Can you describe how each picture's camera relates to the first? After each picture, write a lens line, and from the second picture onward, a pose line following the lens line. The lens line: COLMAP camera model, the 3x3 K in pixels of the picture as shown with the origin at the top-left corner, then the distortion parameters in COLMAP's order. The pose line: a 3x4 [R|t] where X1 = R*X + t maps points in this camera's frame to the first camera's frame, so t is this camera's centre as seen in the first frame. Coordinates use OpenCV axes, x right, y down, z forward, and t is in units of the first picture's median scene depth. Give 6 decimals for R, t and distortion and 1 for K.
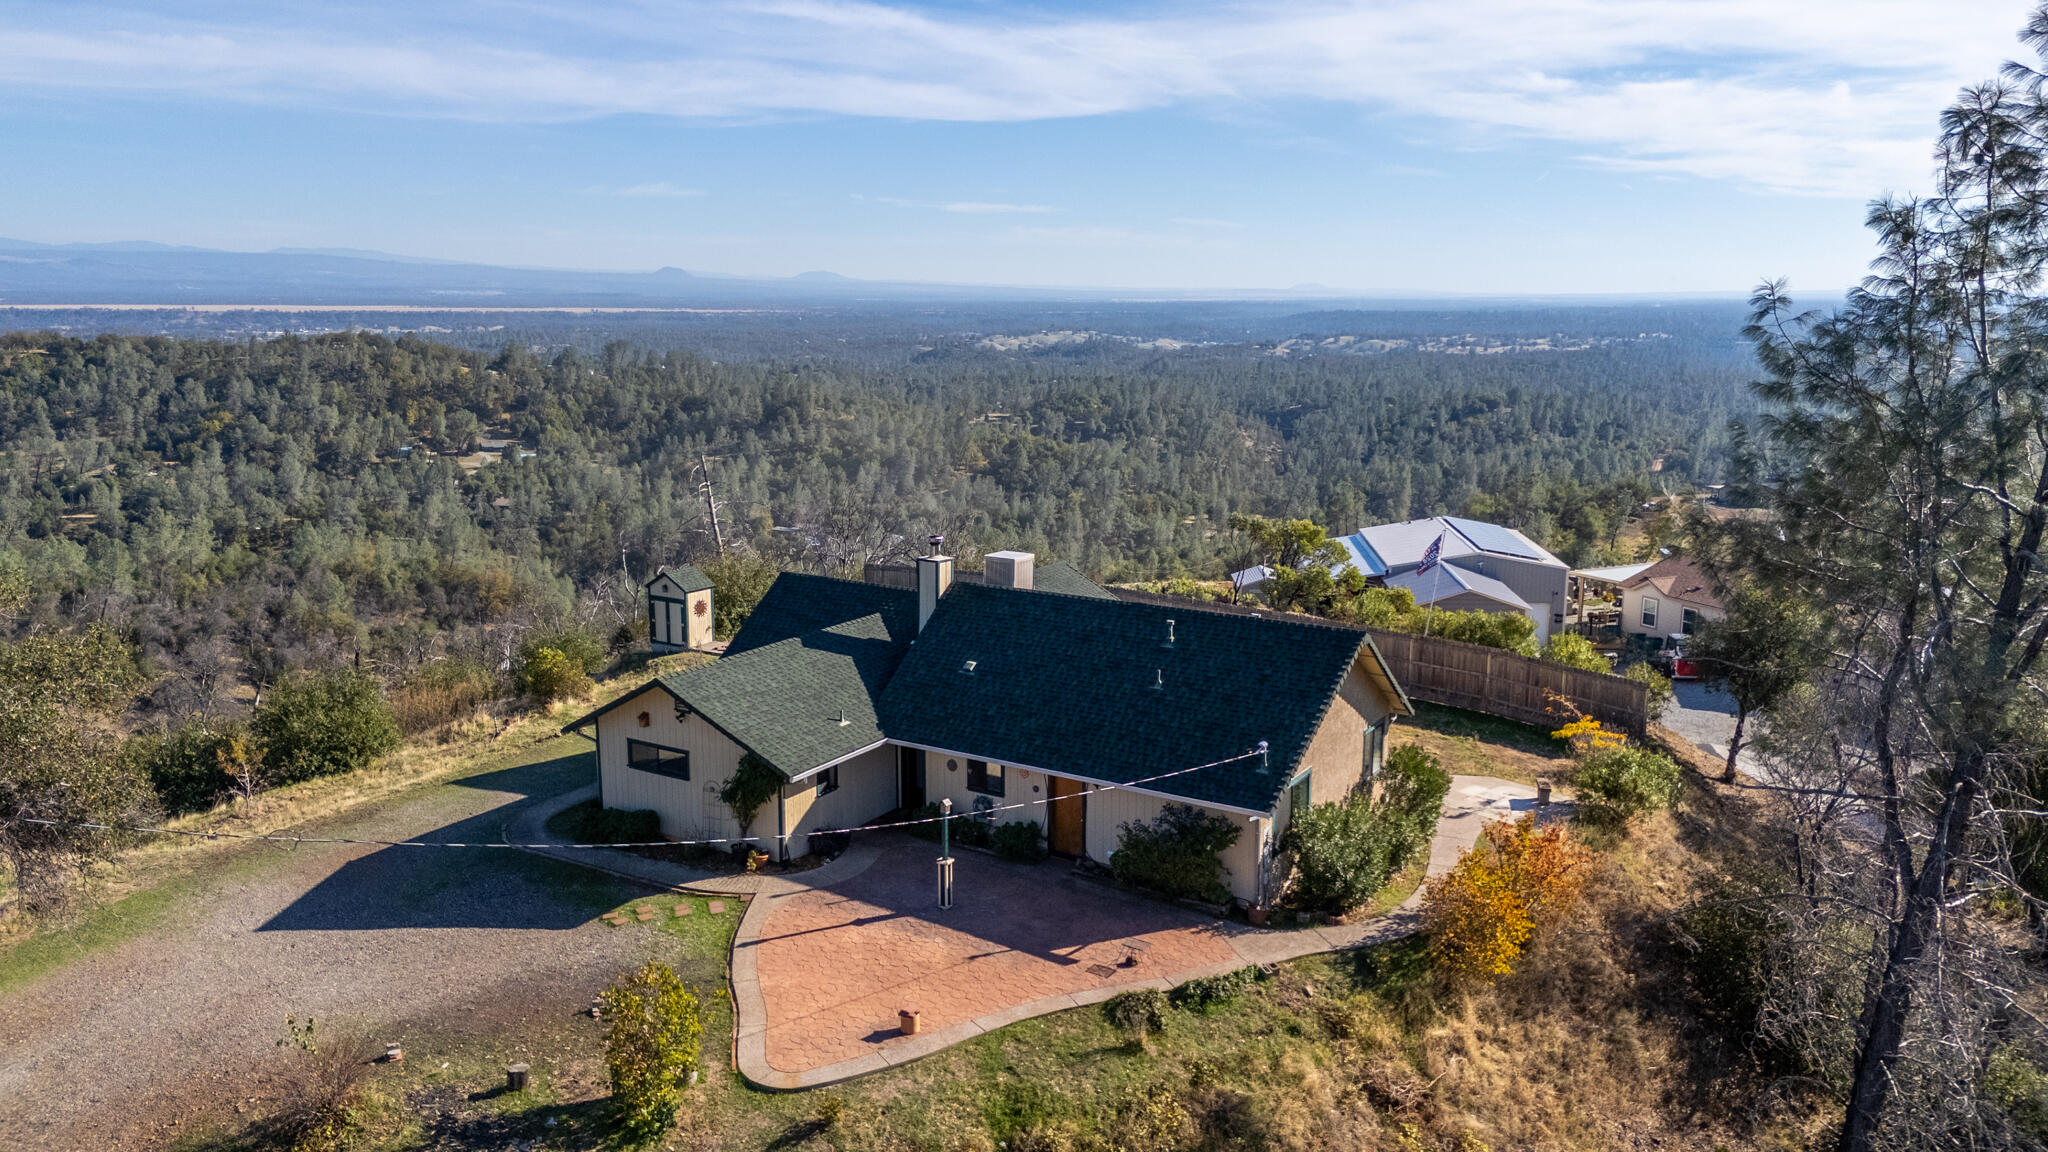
lens RADIAL K [[1506.3, 0, 1013.9], [0, 1506.3, 572.4], [0, 0, 1]] dist [0.065306, -0.055470]
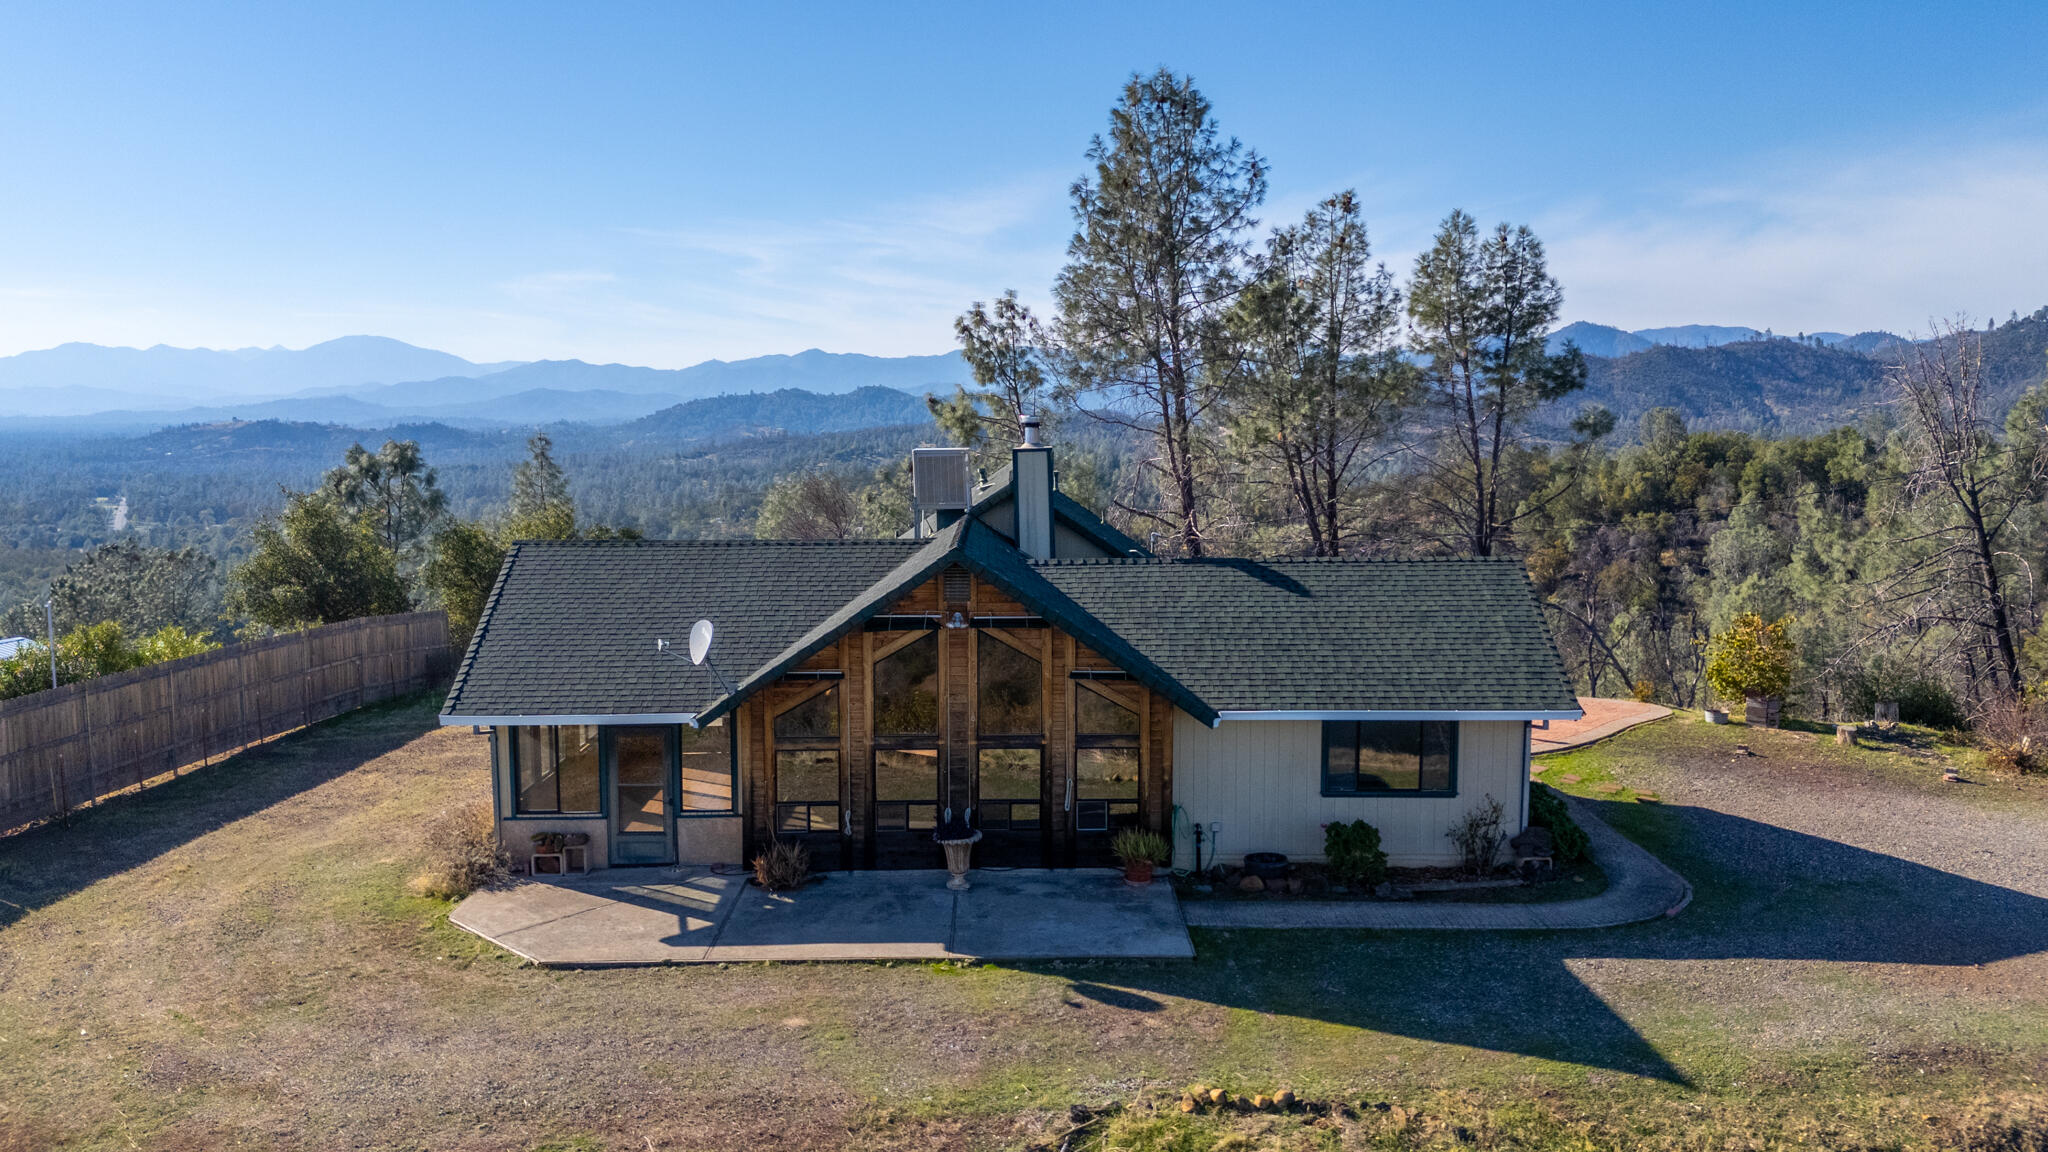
lens RADIAL K [[1506.3, 0, 1014.4], [0, 1506.3, 588.5], [0, 0, 1]] dist [0.065306, -0.055470]
pose [[-0.553600, -0.094615, 0.827391, -0.766154], [0.158003, 0.963546, 0.215903, -0.118726], [-0.817657, 0.250254, -0.518469, 1.716489]]
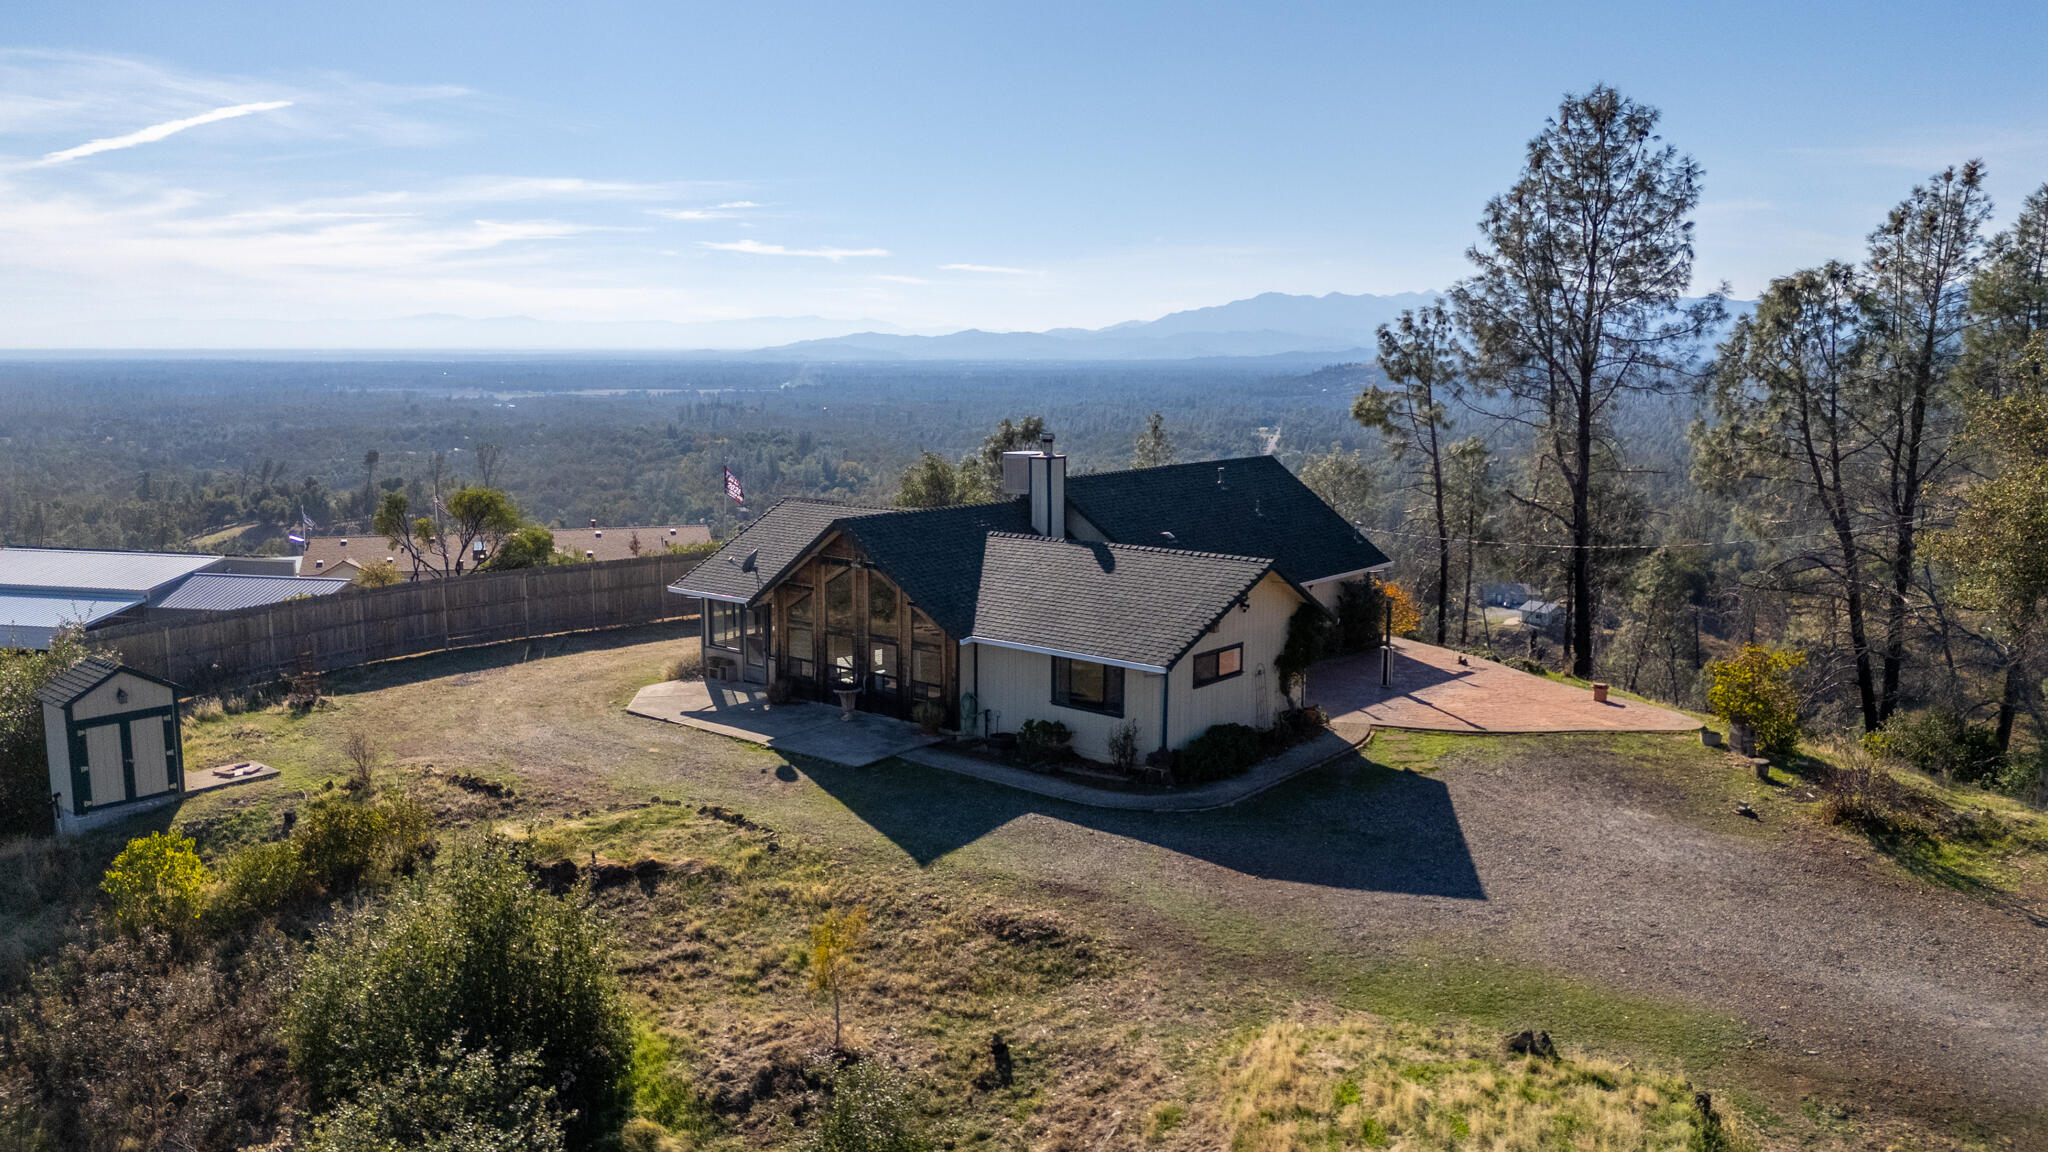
lens RADIAL K [[1506.3, 0, 1014.2], [0, 1506.3, 570.5], [0, 0, 1]] dist [0.065306, -0.055470]
pose [[0.124749, -0.141341, 0.982070, -1.291989], [0.182531, 0.976177, 0.117307, -0.069259], [-0.975254, 0.164625, 0.147576, 1.113303]]
